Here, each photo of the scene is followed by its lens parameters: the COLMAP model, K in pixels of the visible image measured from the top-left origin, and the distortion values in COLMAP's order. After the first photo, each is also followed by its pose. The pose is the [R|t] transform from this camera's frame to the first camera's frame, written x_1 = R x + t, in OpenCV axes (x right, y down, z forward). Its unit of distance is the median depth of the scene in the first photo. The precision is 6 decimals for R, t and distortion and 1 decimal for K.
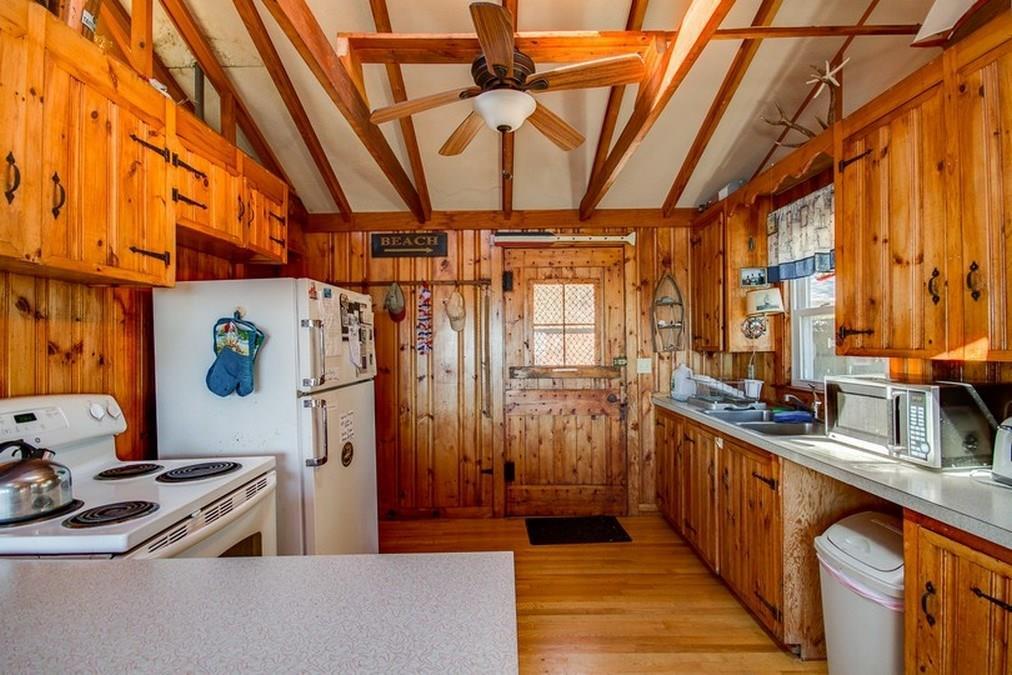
lens RADIAL K [[471.1, 0, 511.0], [0, 471.1, 343.8], [0, 0, 1]] dist [0.005445, -0.008690]
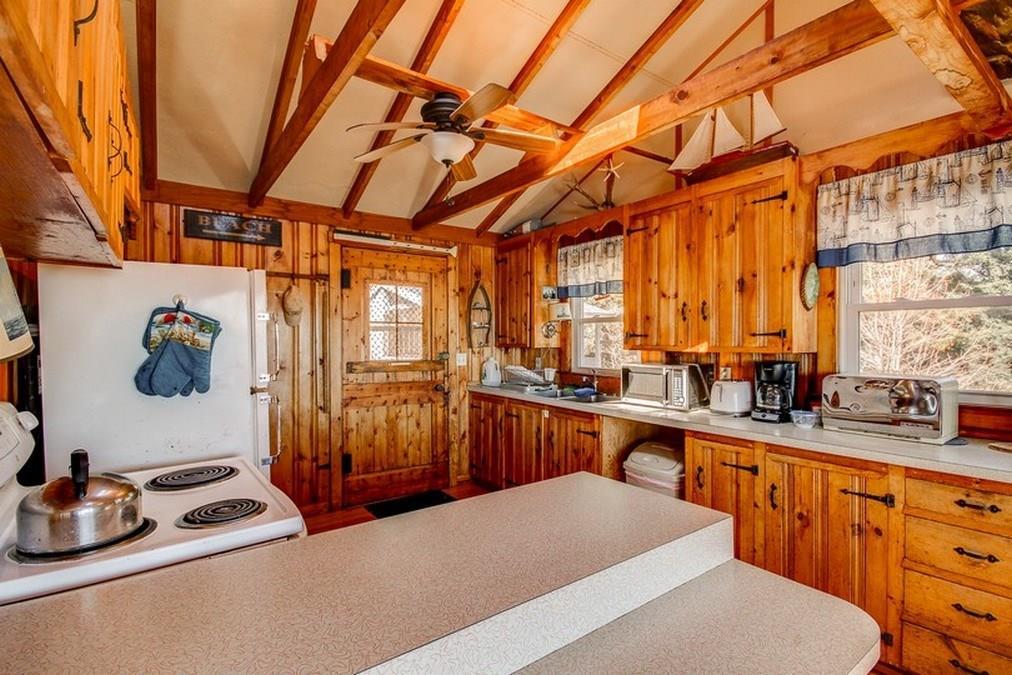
lens RADIAL K [[471.1, 0, 511.0], [0, 471.1, 343.8], [0, 0, 1]] dist [0.005445, -0.008690]
pose [[0.814311, 0.007262, 0.580383, -0.312296], [-0.011195, 0.999932, 0.003196, 0.001653], [-0.580321, -0.009100, 0.814337, -0.044784]]
